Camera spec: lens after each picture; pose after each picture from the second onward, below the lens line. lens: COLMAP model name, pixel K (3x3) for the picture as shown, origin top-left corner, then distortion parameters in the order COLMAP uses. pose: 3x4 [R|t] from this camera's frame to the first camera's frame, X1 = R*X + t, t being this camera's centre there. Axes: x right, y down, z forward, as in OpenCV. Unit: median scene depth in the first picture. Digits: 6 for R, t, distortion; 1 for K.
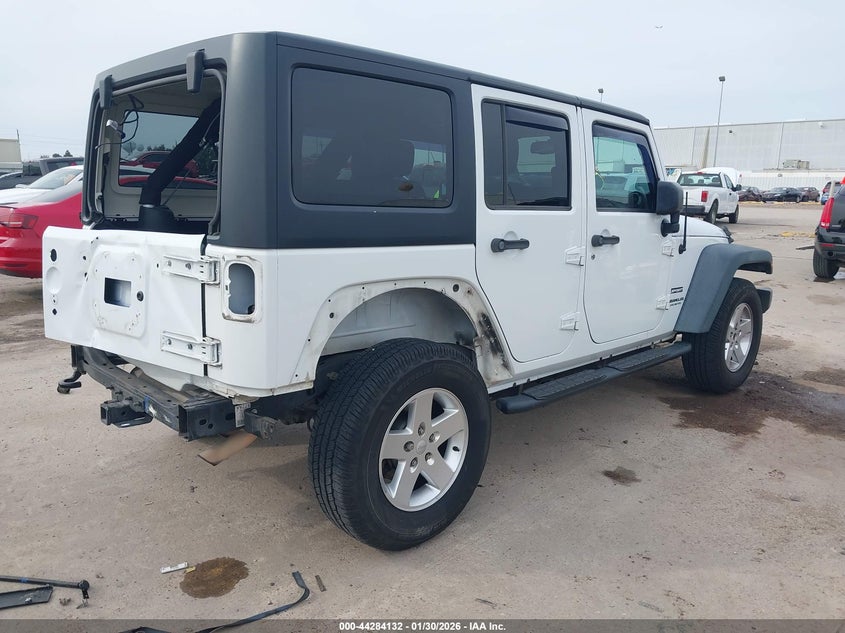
lens RADIAL K [[666.8, 0, 419.8], [0, 666.8, 315.3], [0, 0, 1]] dist [0.045767, -0.046079]
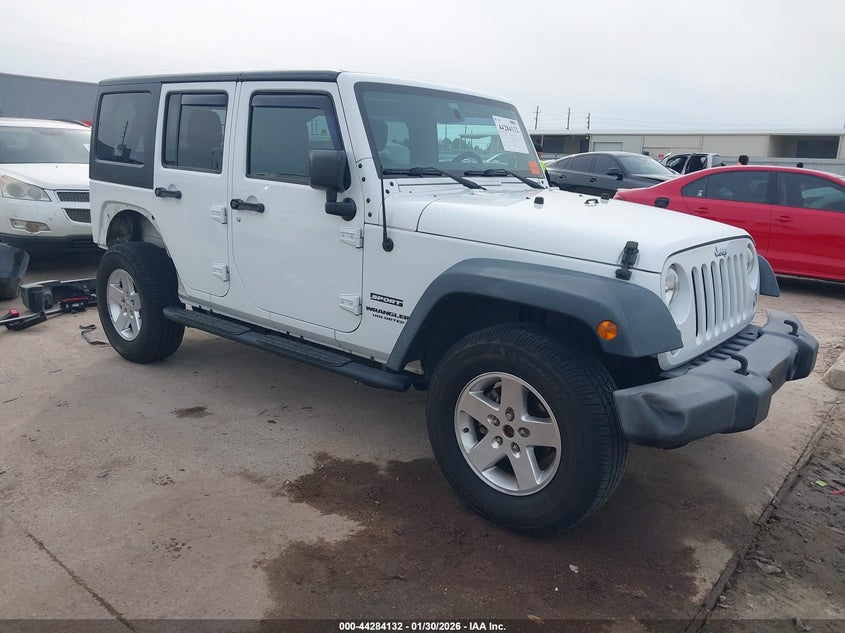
lens RADIAL K [[666.8, 0, 419.8], [0, 666.8, 315.3], [0, 0, 1]] dist [0.045767, -0.046079]
pose [[0.085629, 0.210329, -0.973873, 1.456571], [-0.220412, 0.957244, 0.187358, -0.219278], [0.971641, 0.198610, 0.128327, 1.252222]]
